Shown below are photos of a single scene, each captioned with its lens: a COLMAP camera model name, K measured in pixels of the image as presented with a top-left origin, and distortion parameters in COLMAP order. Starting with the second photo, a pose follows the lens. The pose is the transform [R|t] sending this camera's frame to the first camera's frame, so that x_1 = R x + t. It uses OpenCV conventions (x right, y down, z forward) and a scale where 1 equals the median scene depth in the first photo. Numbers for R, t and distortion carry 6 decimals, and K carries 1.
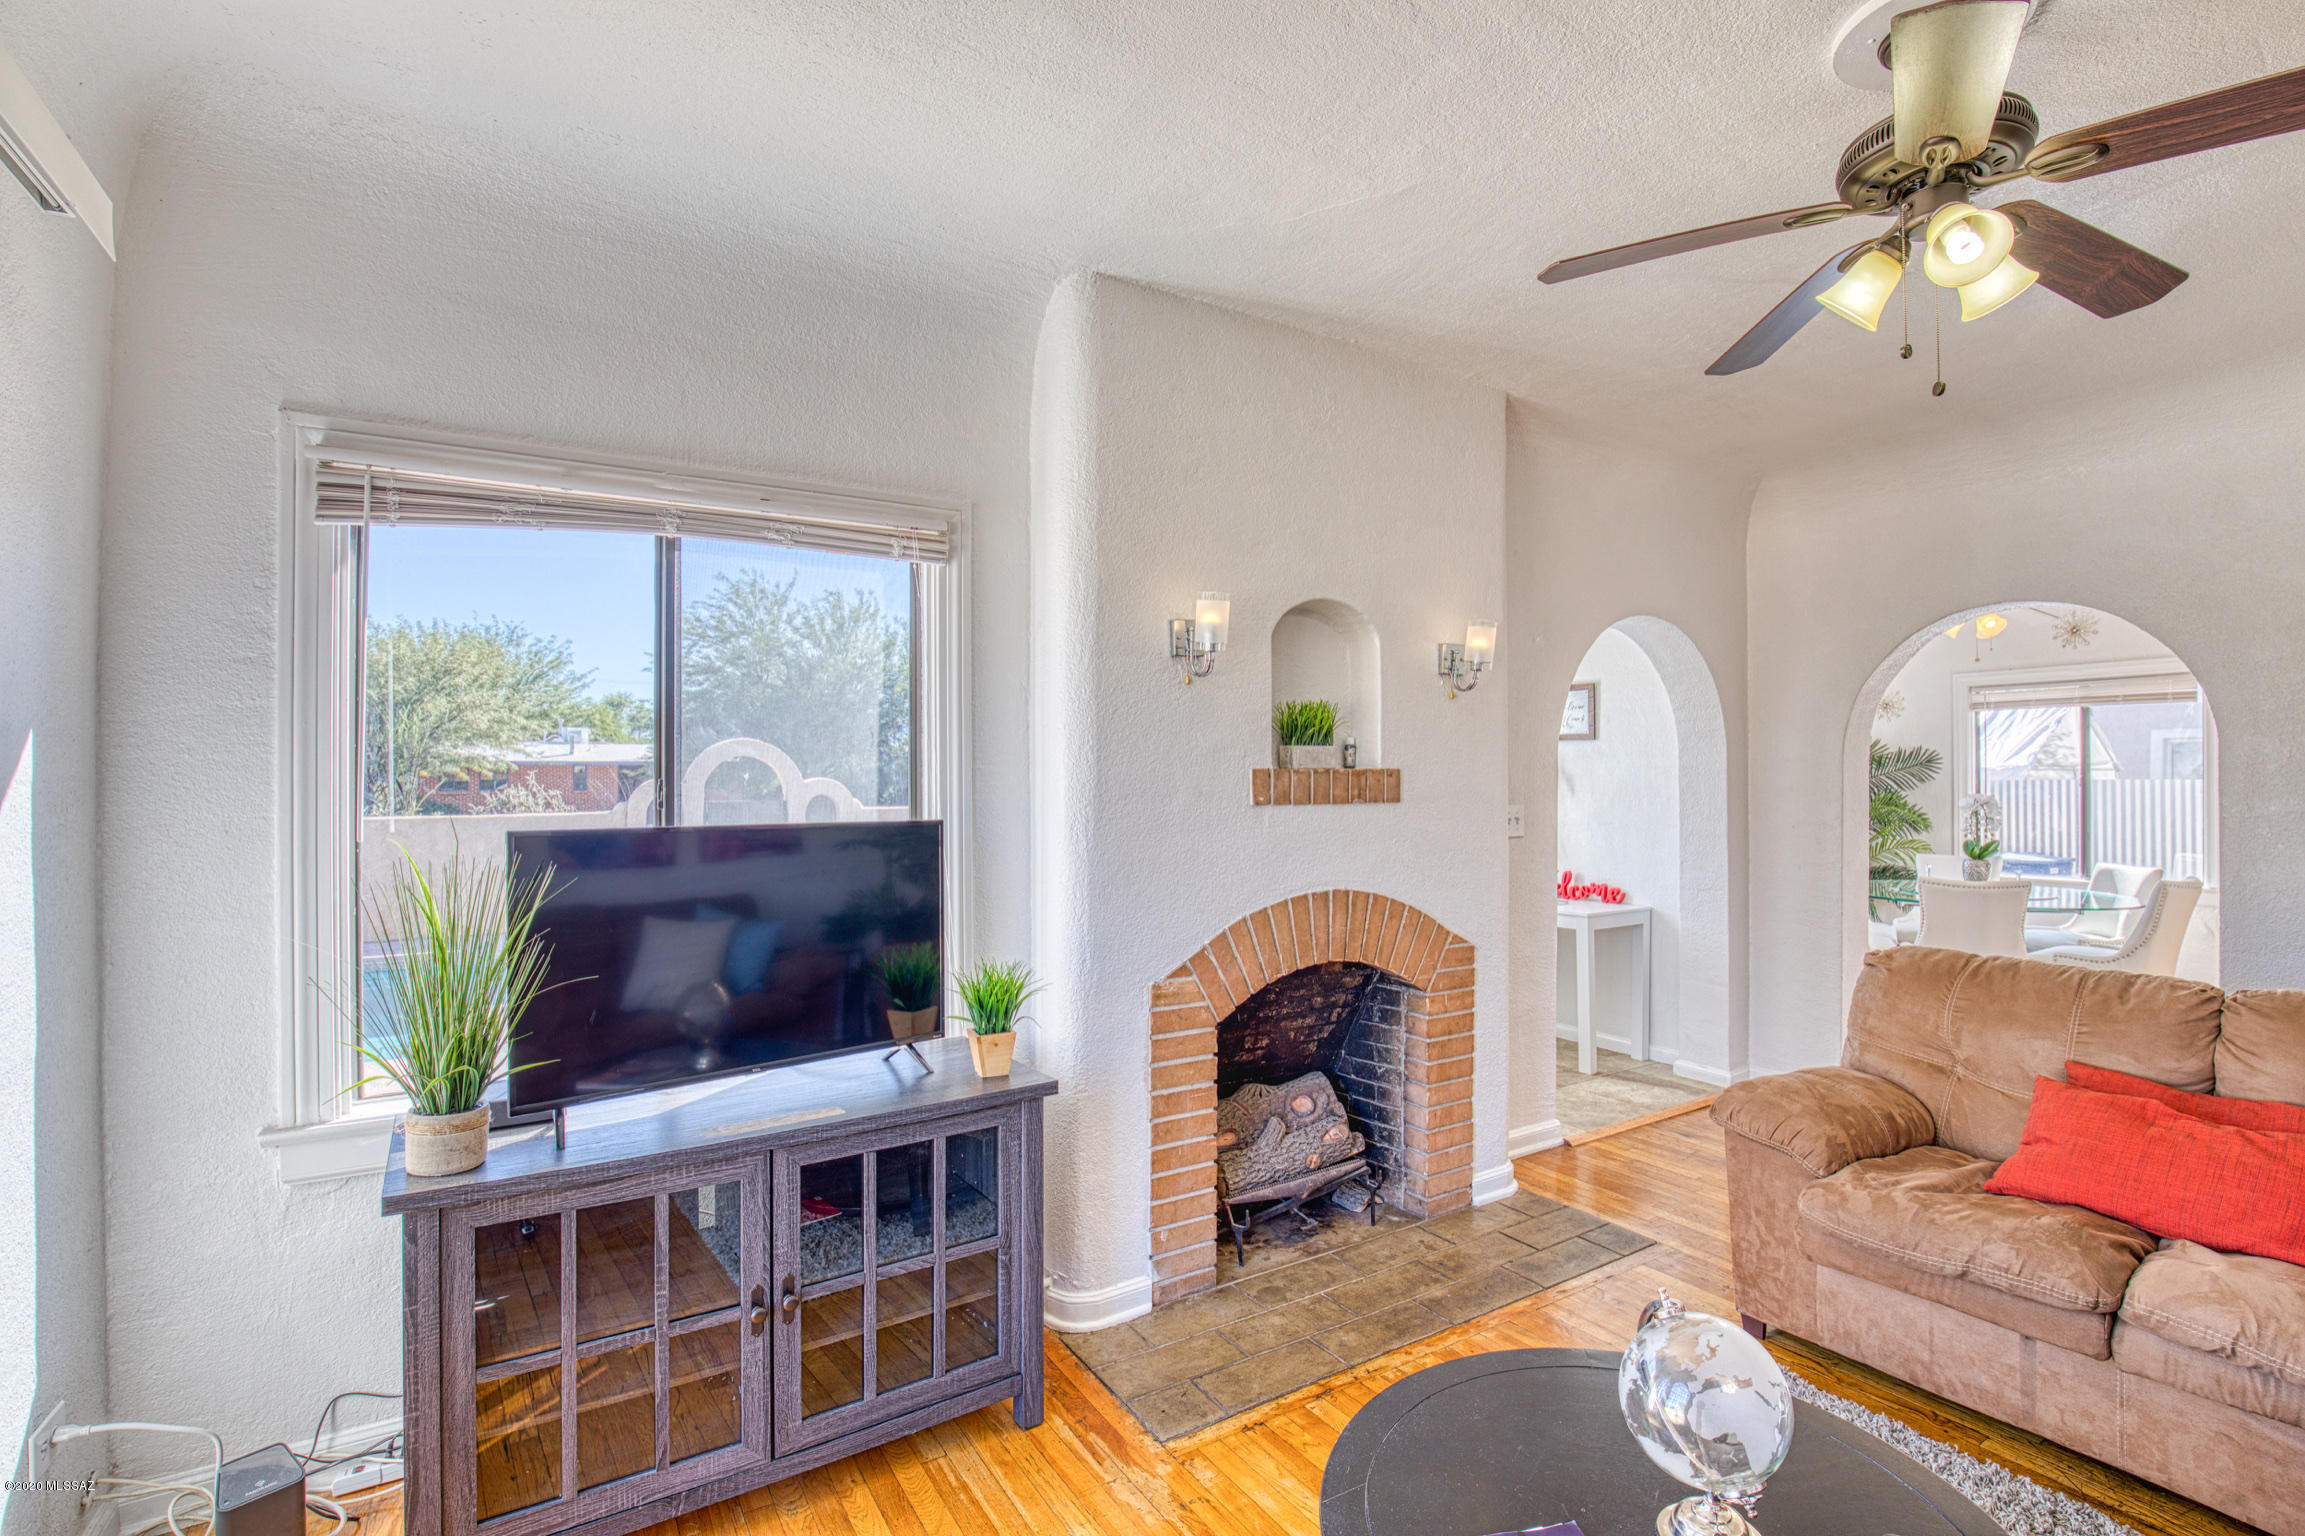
lens RADIAL K [[1050.0, 0, 1172.7], [0, 1050.0, 775.2], [0, 0, 1]] dist [-0.037575, 0.007494]
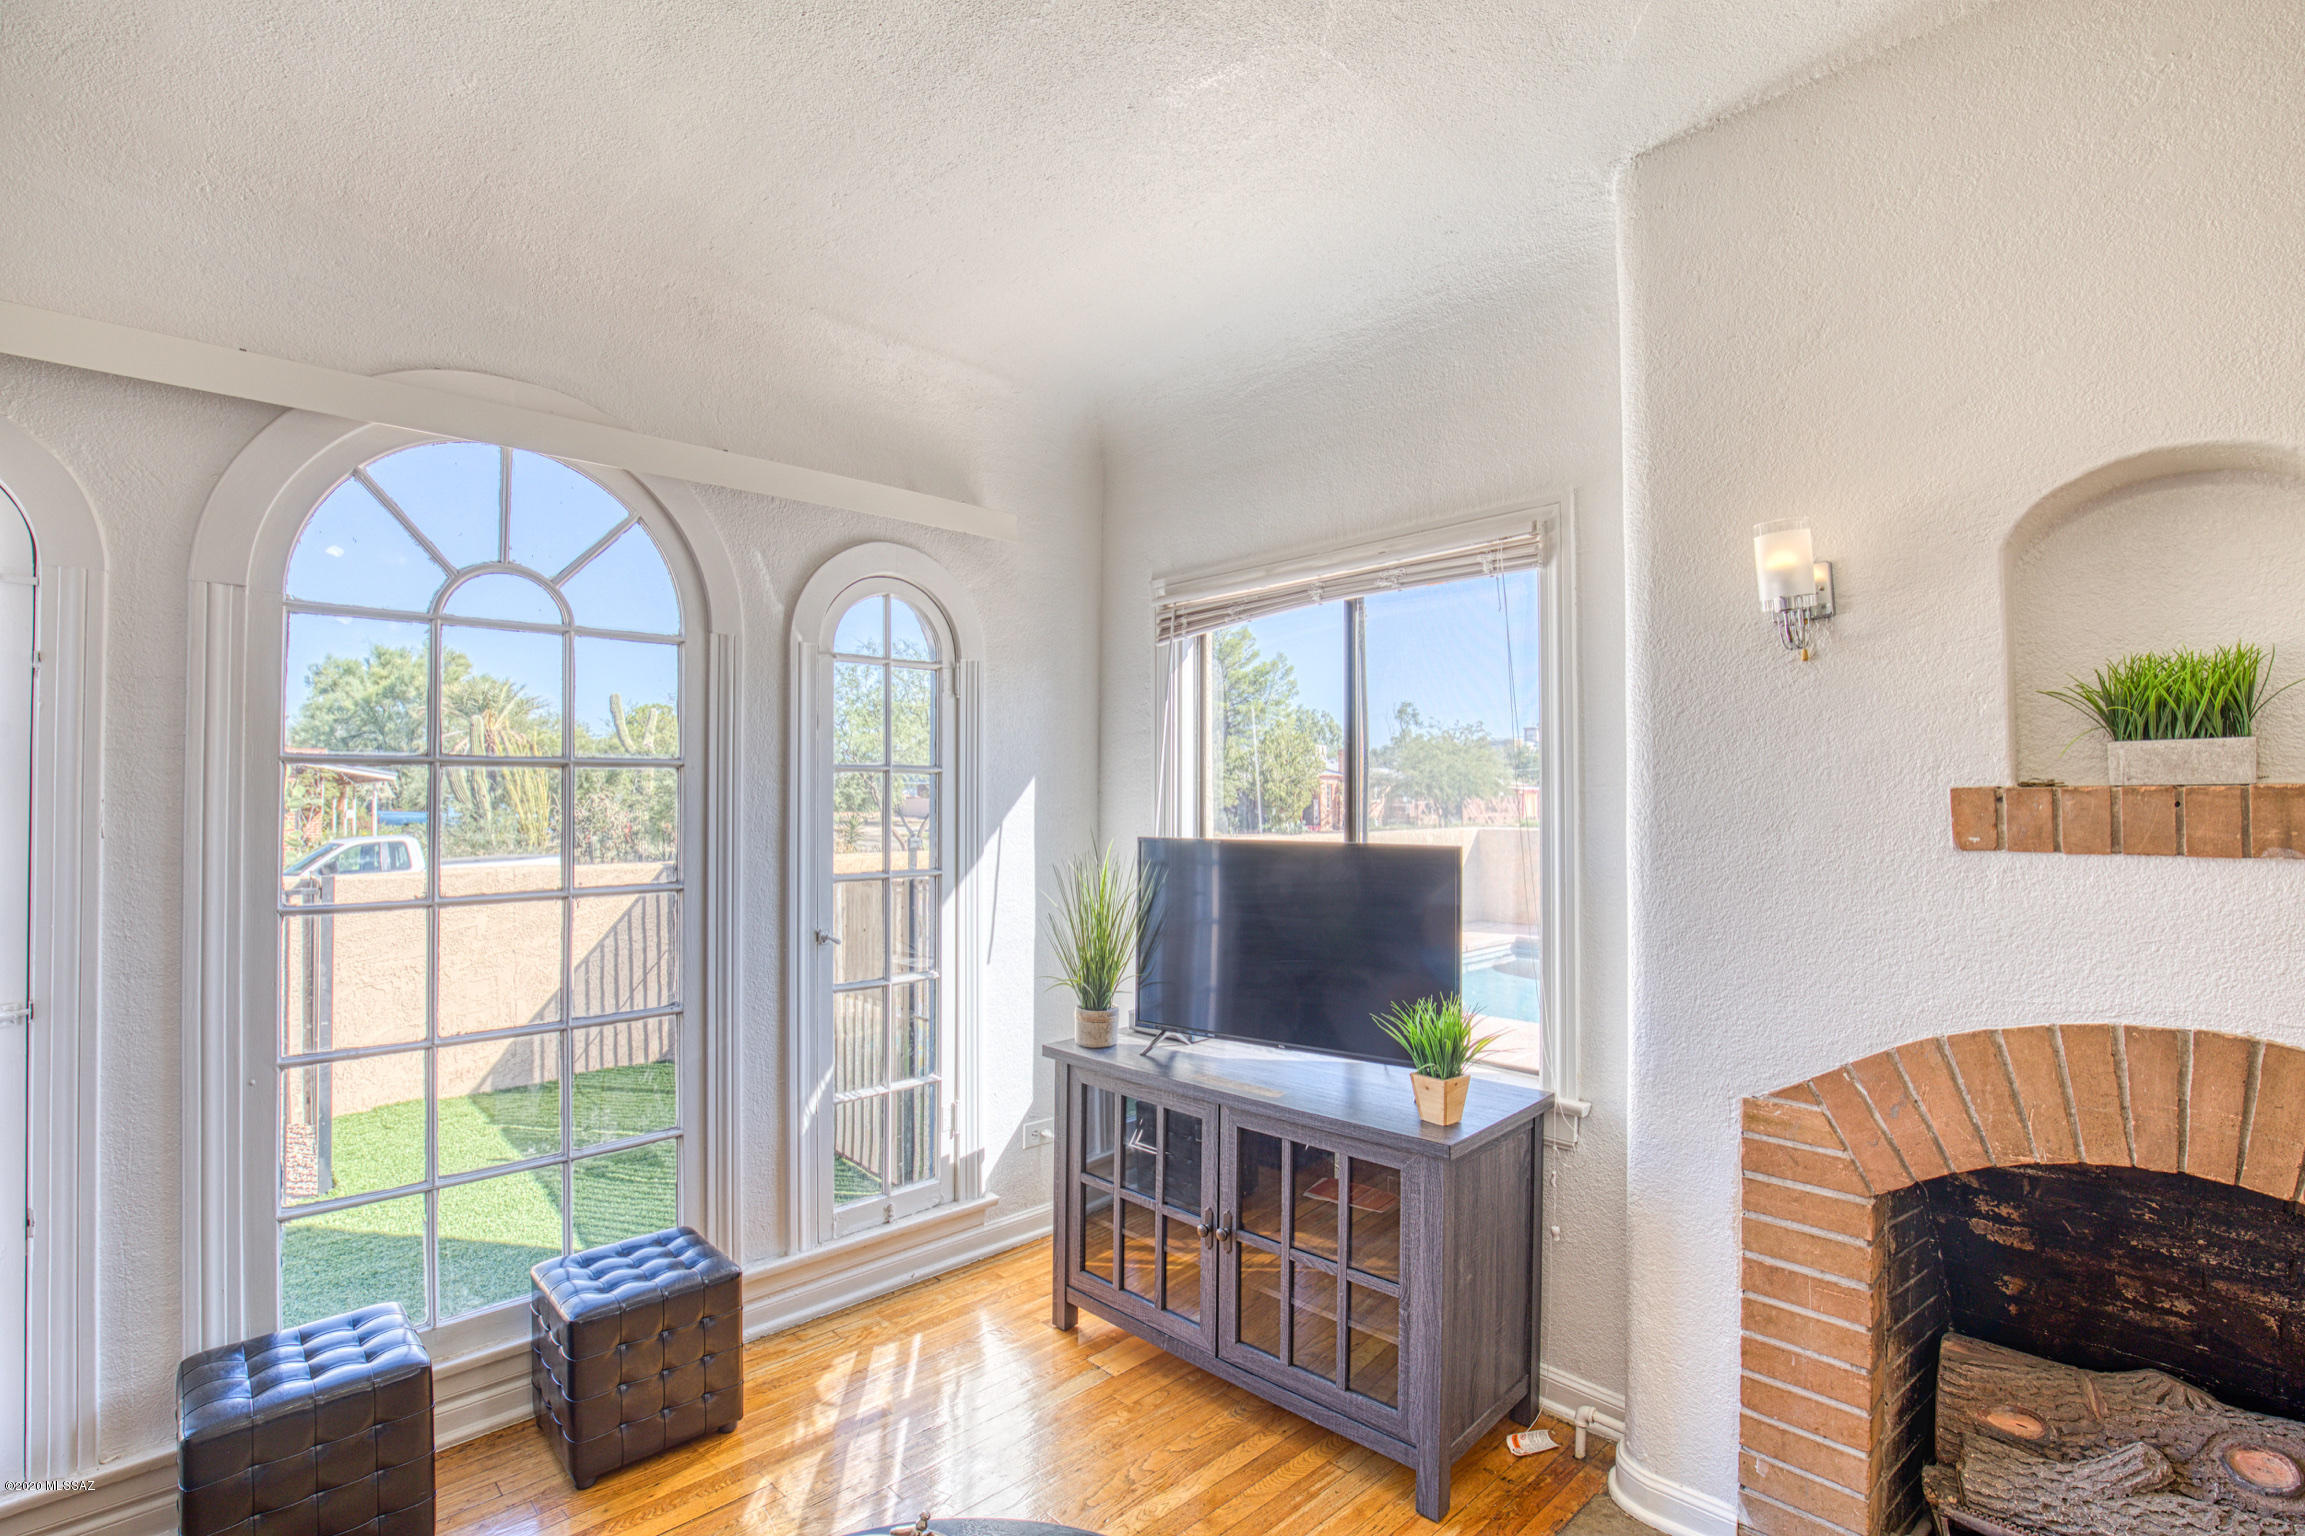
lens RADIAL K [[1050.0, 0, 1171.6], [0, 1050.0, 774.2], [0, 0, 1]] dist [-0.037575, 0.007494]
pose [[0.213907, -0.020934, -0.976630, 0.541038], [0.004815, 0.999781, -0.020375, -0.003804], [0.976842, -0.000344, 0.213961, 0.446031]]
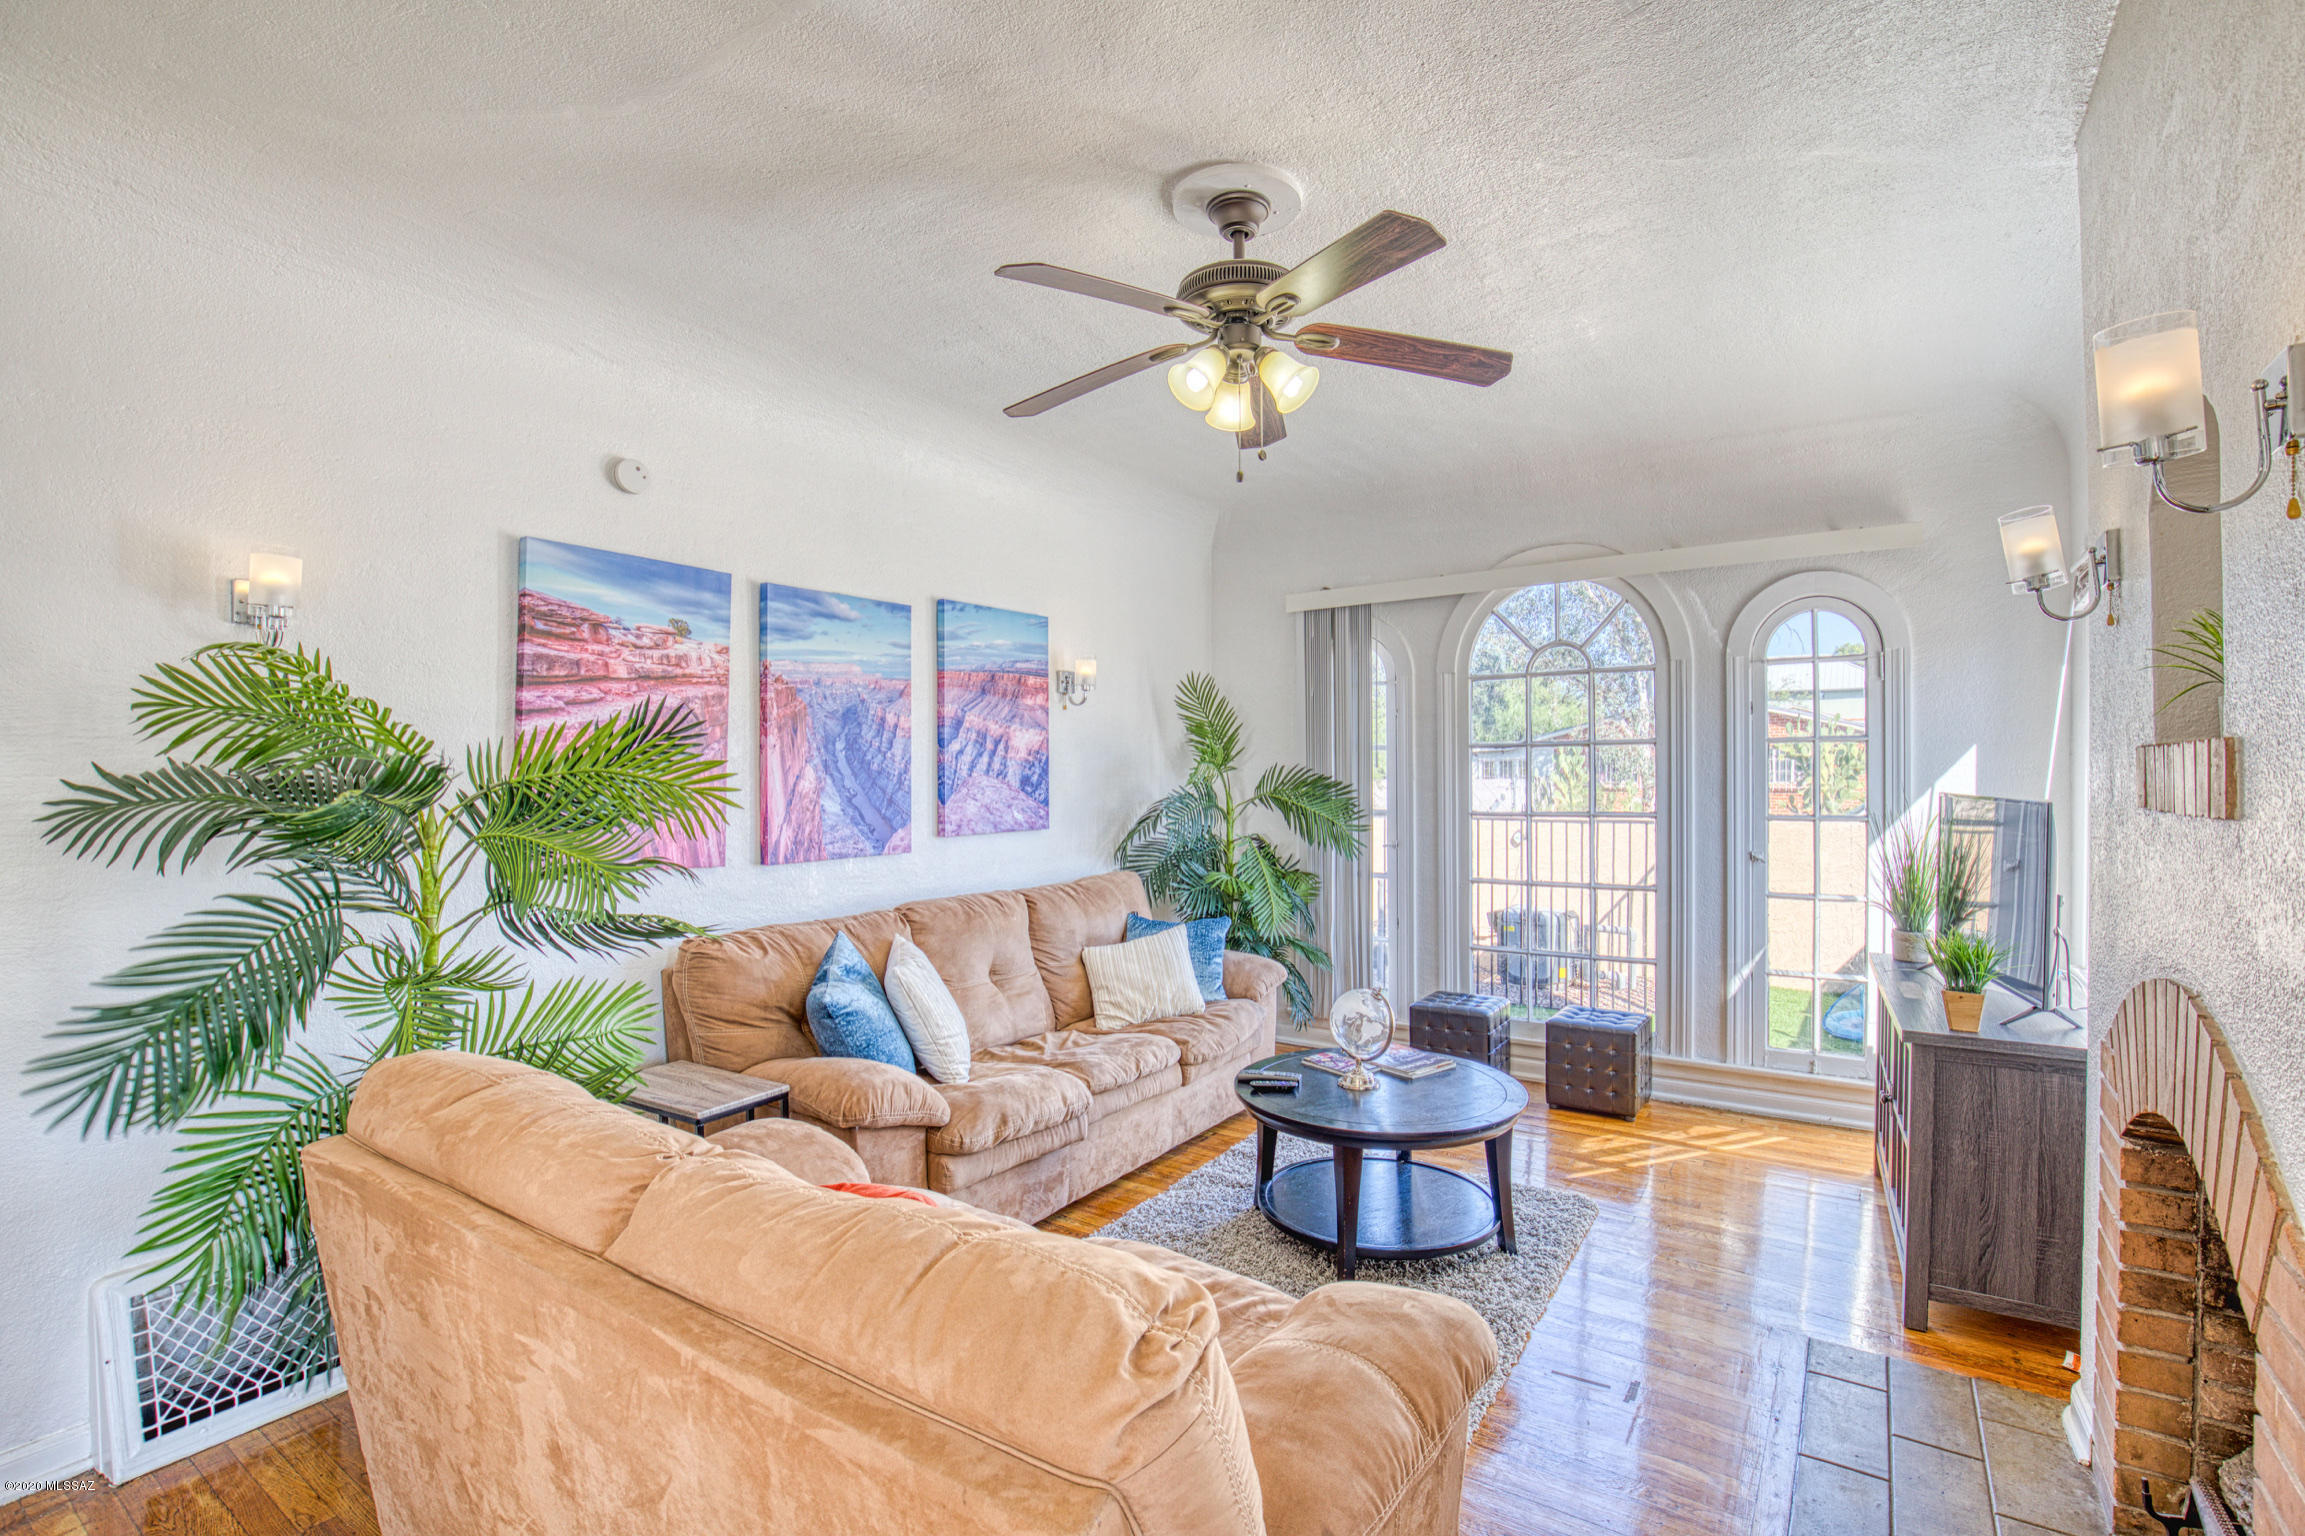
lens RADIAL K [[1050.0, 0, 1169.2], [0, 1050.0, 775.1], [0, 0, 1]] dist [-0.037575, 0.007494]
pose [[-0.912845, 0.009415, -0.408198, 0.818556], [0.008813, 0.999956, 0.003357, 0.003423], [0.408211, -0.000532, -0.912887, 1.297664]]
